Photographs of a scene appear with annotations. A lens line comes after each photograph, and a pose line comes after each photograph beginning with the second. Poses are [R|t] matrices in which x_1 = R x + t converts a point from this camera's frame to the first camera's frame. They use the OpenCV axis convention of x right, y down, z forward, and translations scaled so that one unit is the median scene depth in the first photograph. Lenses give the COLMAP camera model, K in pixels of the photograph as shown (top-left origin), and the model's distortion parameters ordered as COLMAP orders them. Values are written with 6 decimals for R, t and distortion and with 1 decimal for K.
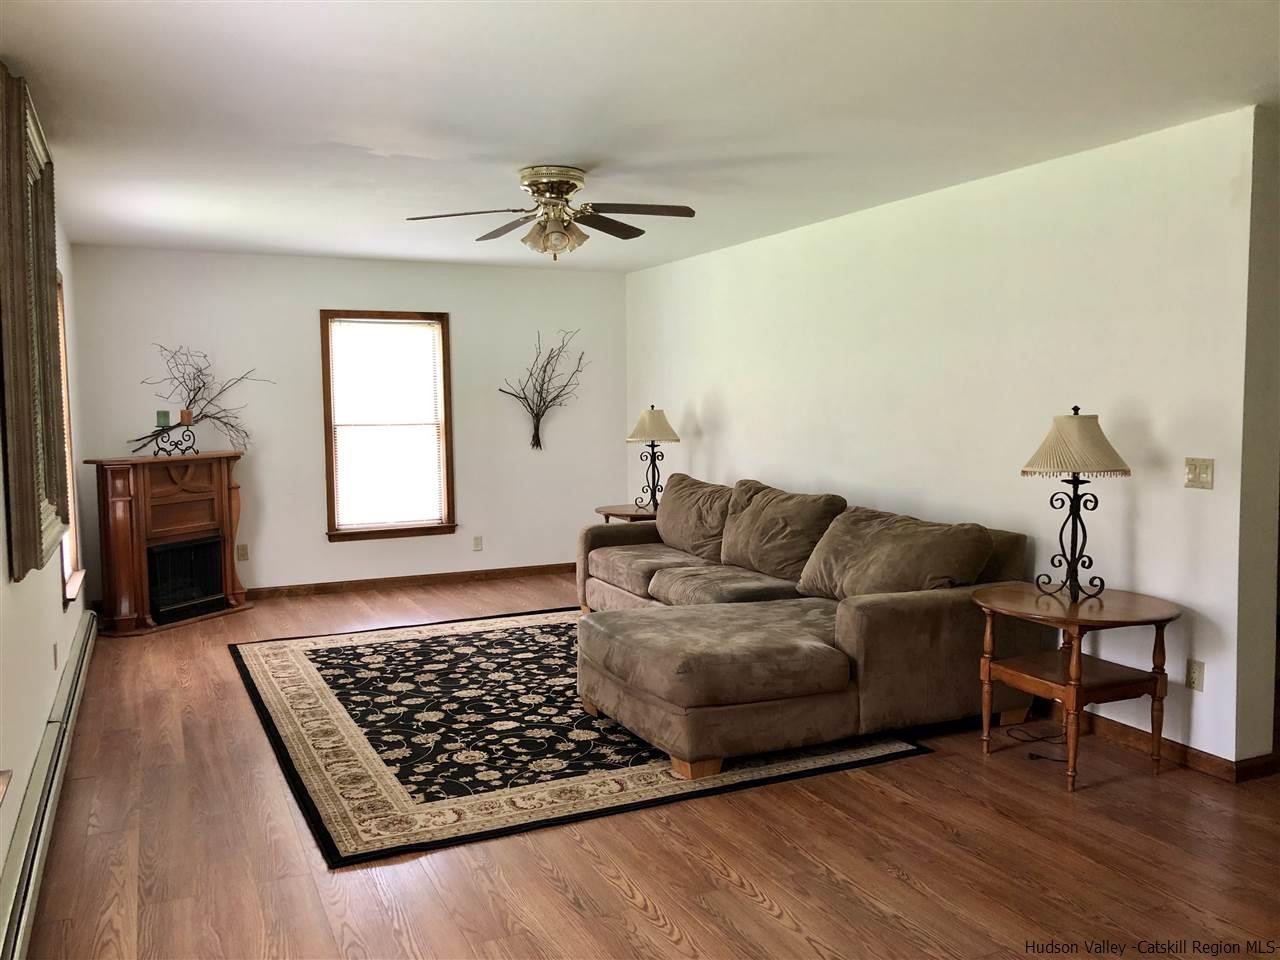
lens RADIAL K [[1080.3, 0, 640.0], [0, 1080.3, 480.0], [0, 0, 1]] dist [0.017124, 0.005119]
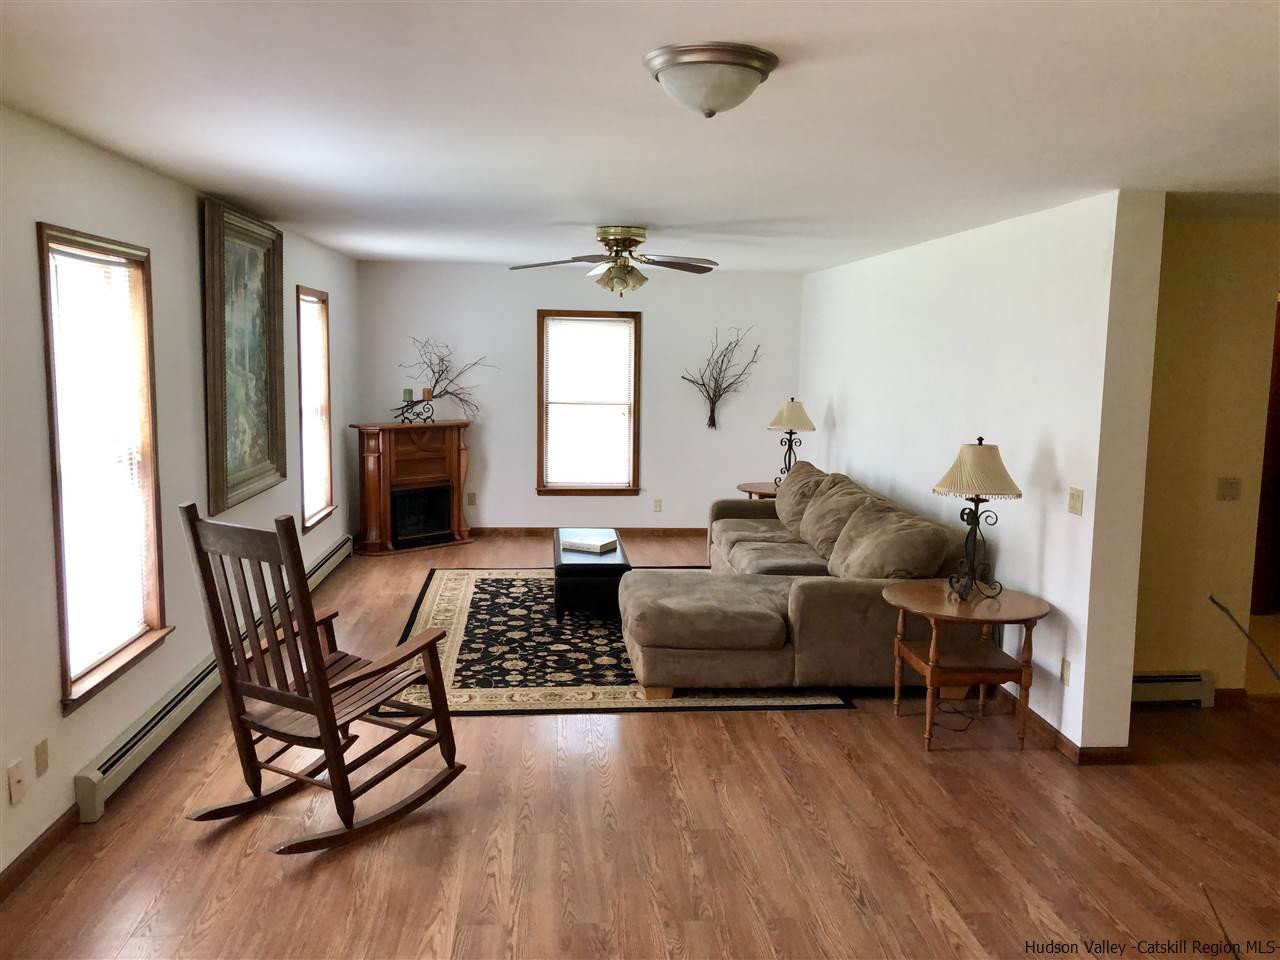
lens RADIAL K [[1067.7, 0, 640.0], [0, 1067.7, 480.0], [0, 0, 1]] dist [0.069046, -0.008030]
pose [[0.941118, 0.068268, -0.331114, 0.410663], [-0.053075, 0.997090, 0.054722, -0.061164], [0.333886, -0.033926, 0.942003, -0.222321]]
